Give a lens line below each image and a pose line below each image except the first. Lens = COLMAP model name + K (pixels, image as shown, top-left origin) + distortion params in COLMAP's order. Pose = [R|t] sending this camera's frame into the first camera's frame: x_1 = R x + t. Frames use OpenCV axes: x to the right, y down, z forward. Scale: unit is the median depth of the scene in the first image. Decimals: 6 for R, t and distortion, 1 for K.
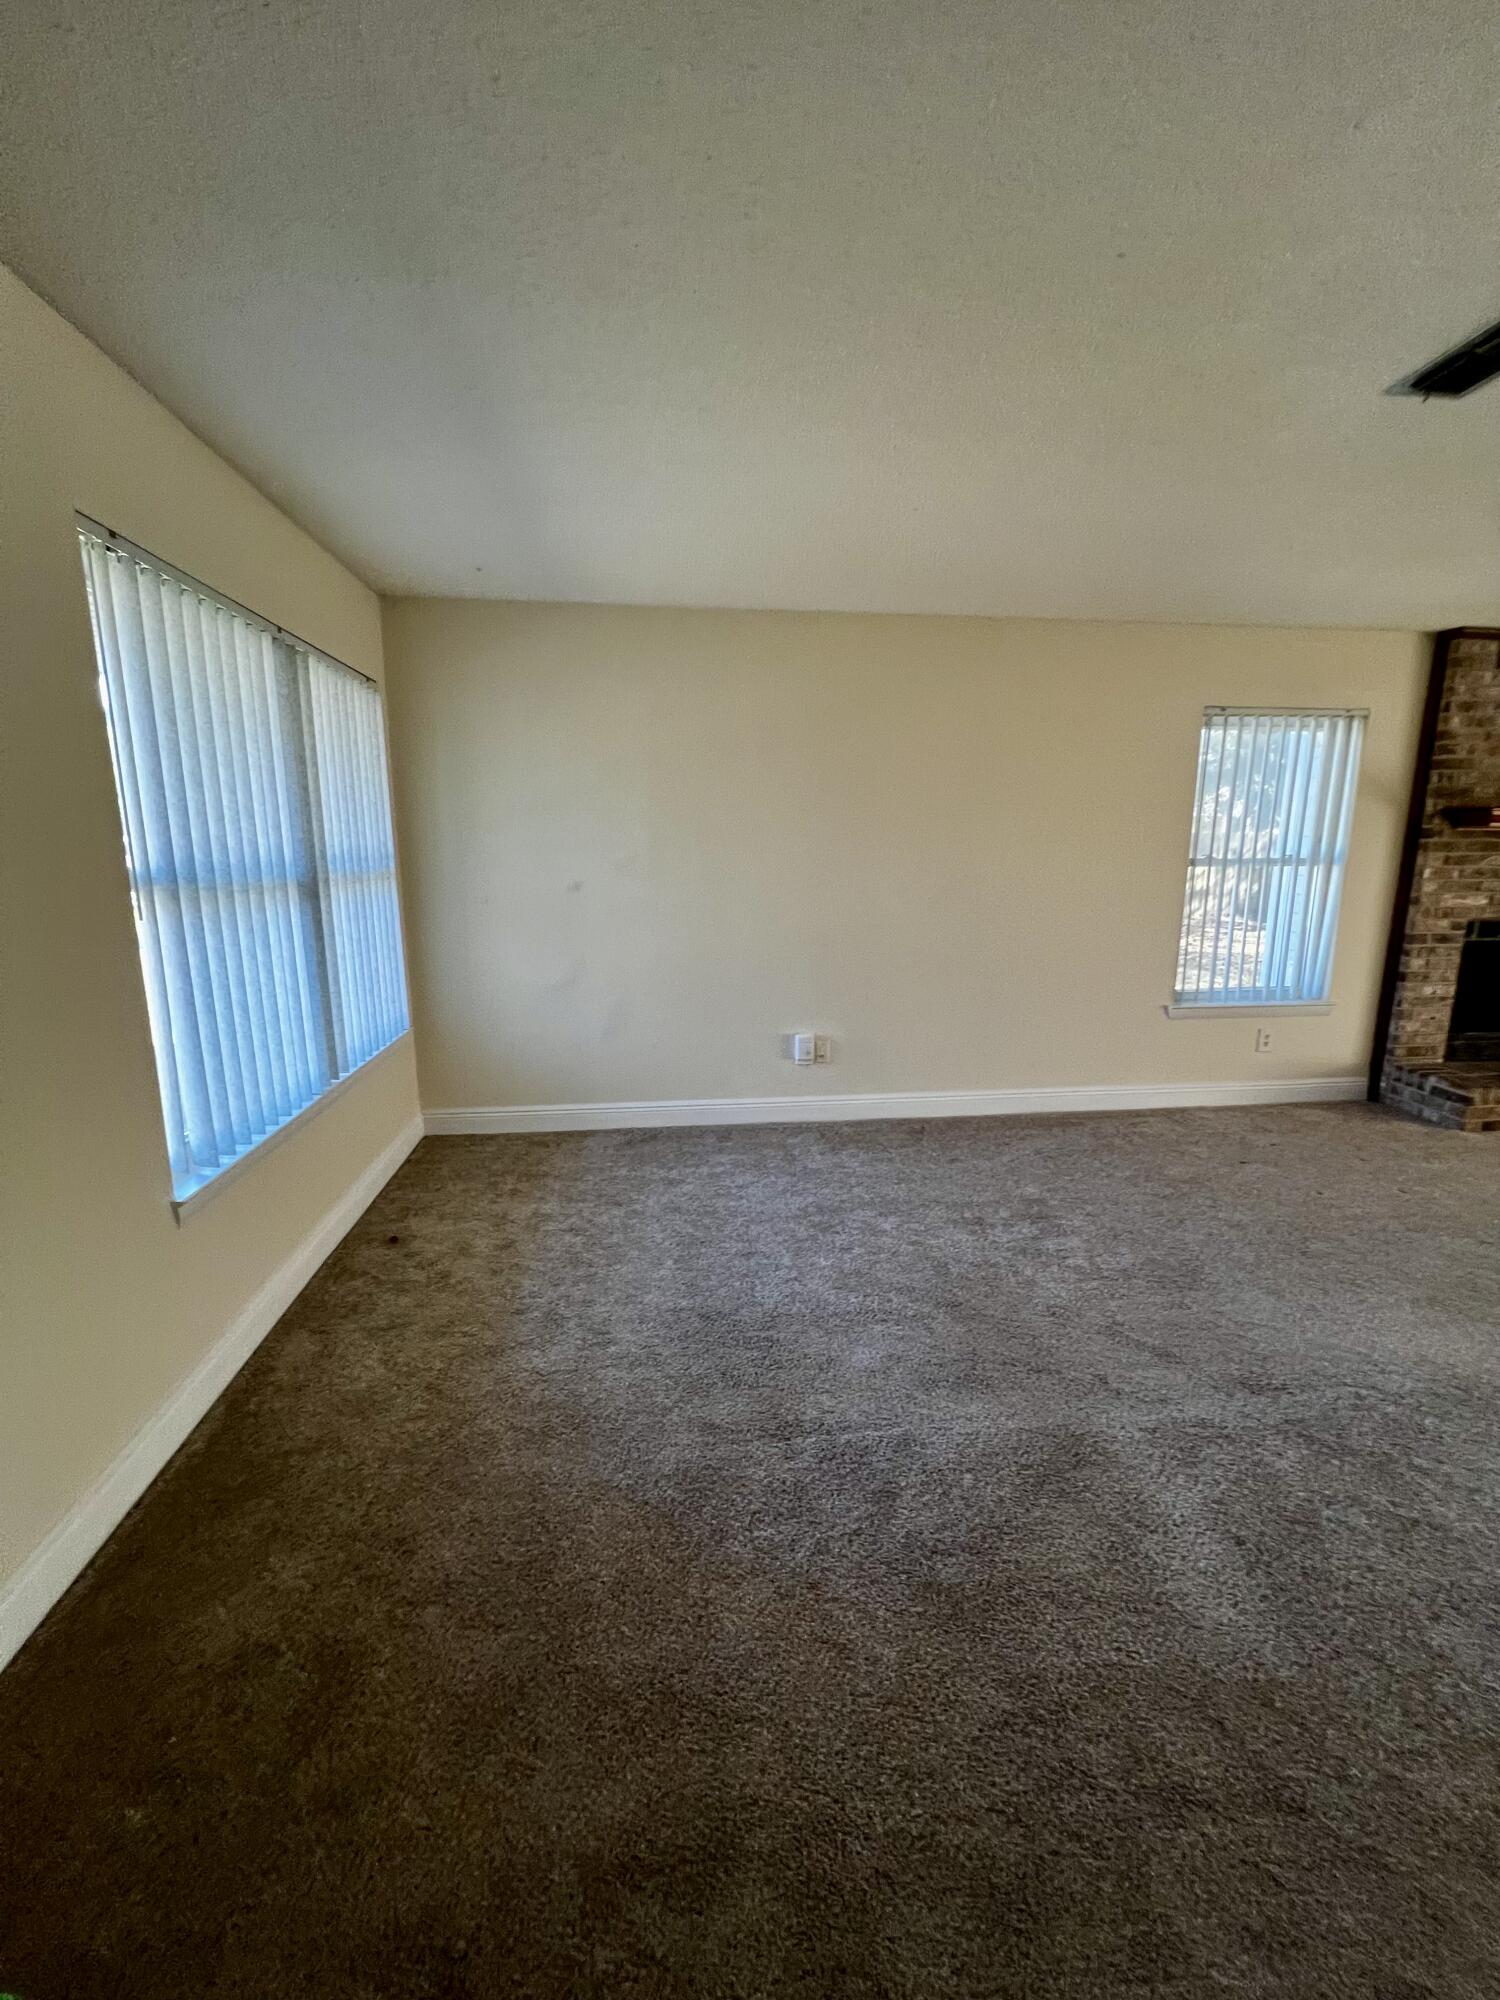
lens RADIAL K [[788.2, 0, 748.5], [0, 788.2, 1003.4], [0, 0, 1]] dist [0.001663, 0.000180]
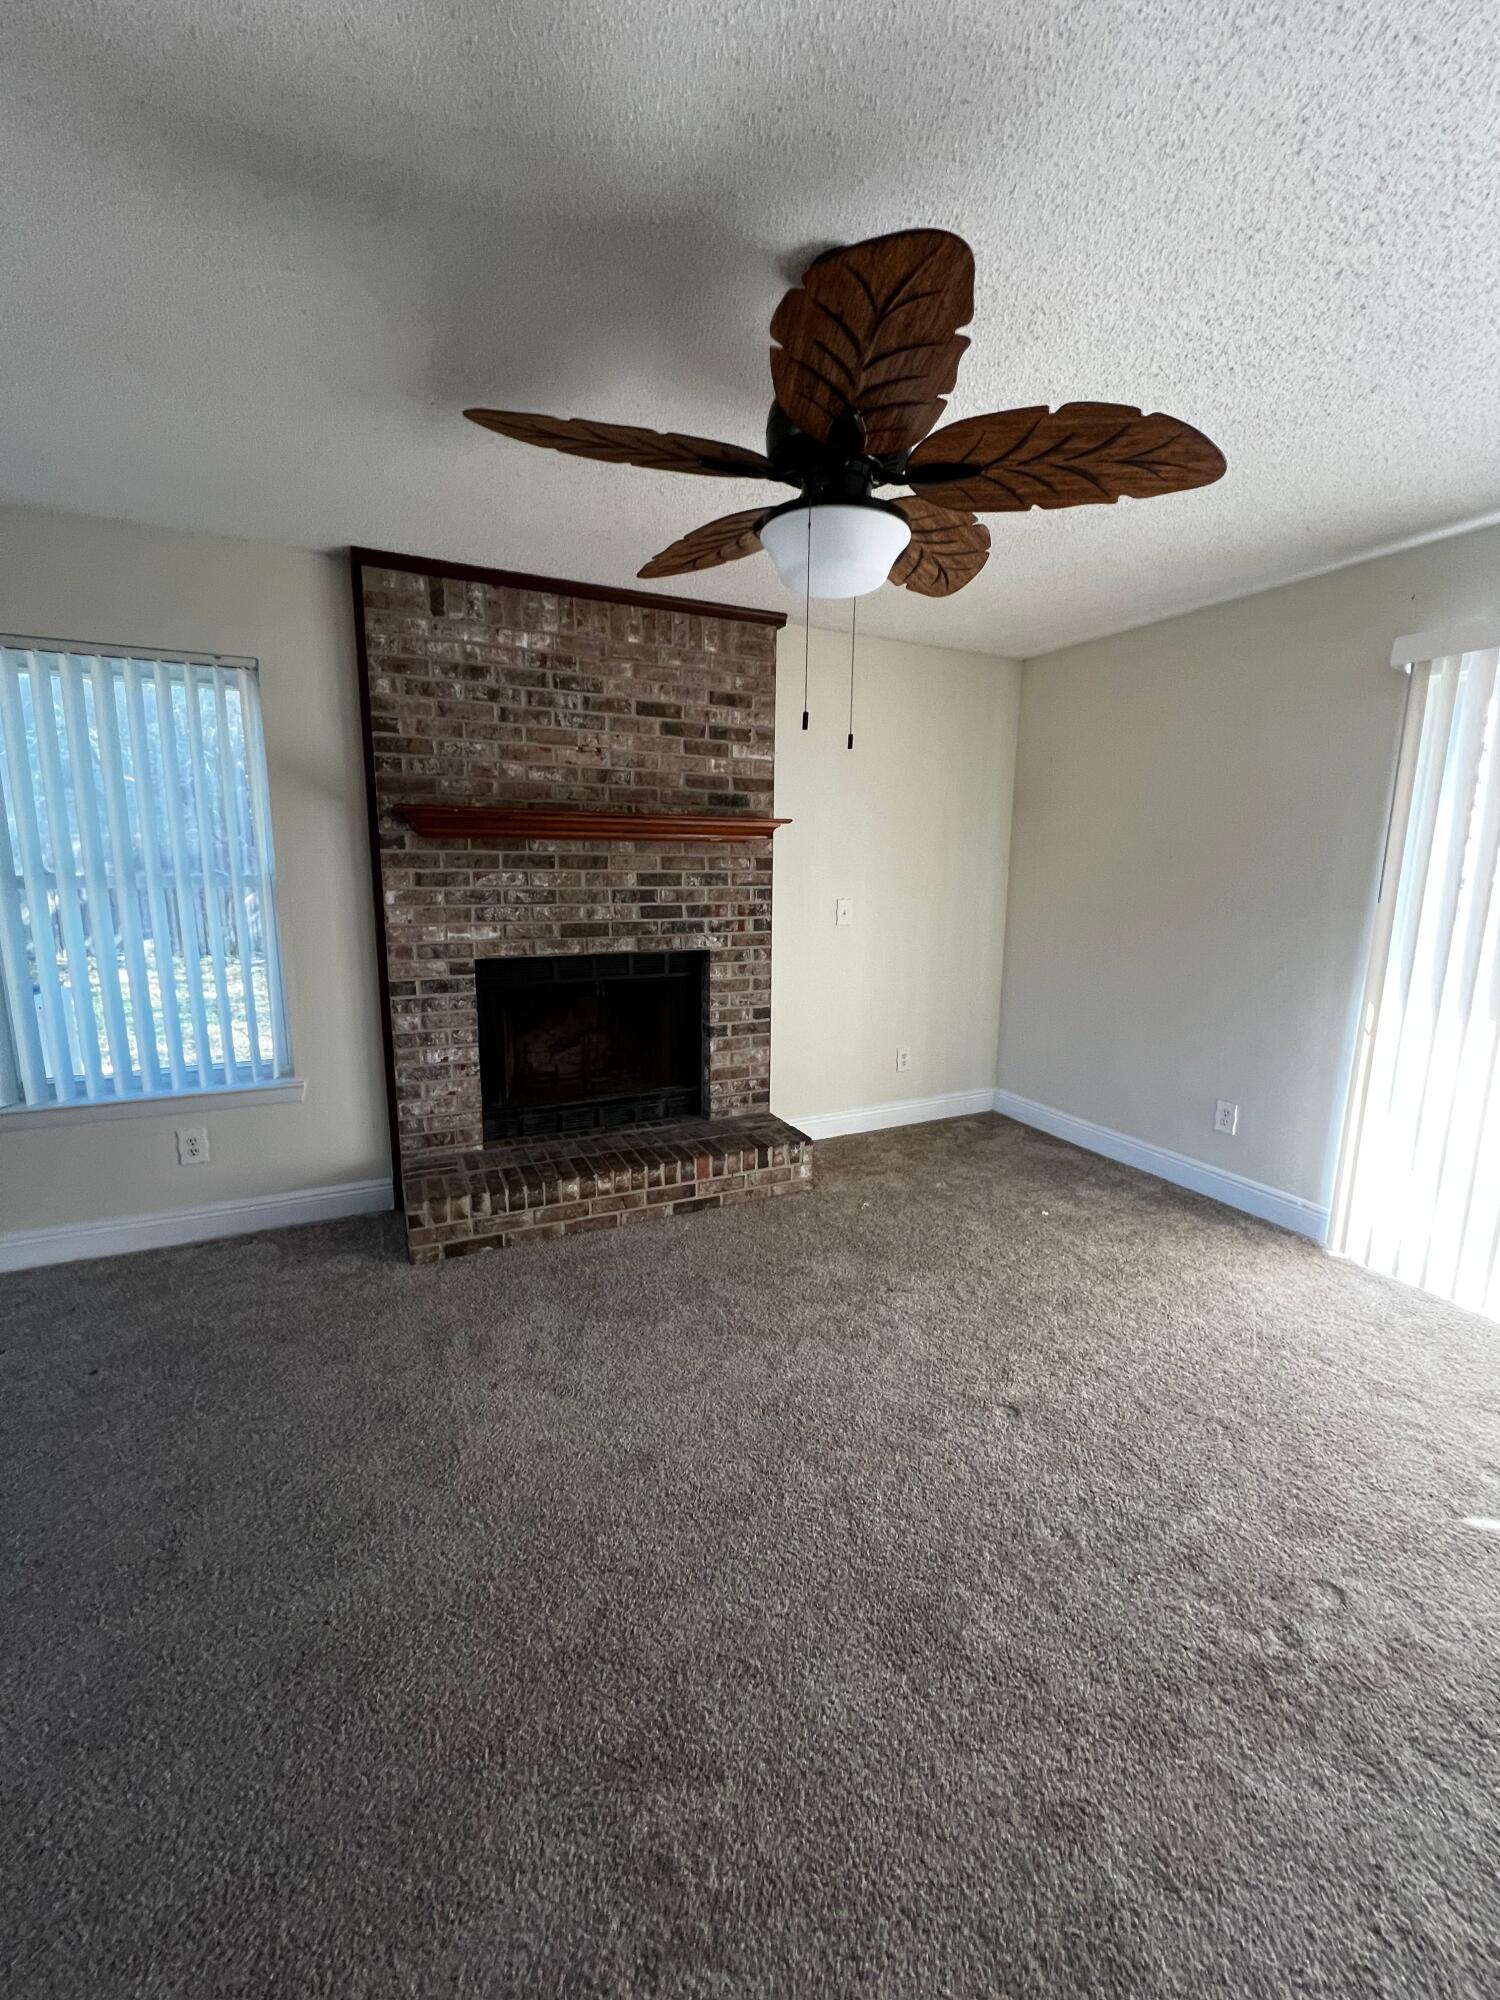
lens RADIAL K [[802.9, 0, 754.0], [0, 802.9, 995.4], [0, 0, 1]] dist [-0.002633, 0.000491]
pose [[0.943692, -0.047478, 0.327401, 0.921751], [0.050654, 0.998716, -0.001174, -0.058829], [-0.326925, 0.017692, 0.944885, 0.207991]]
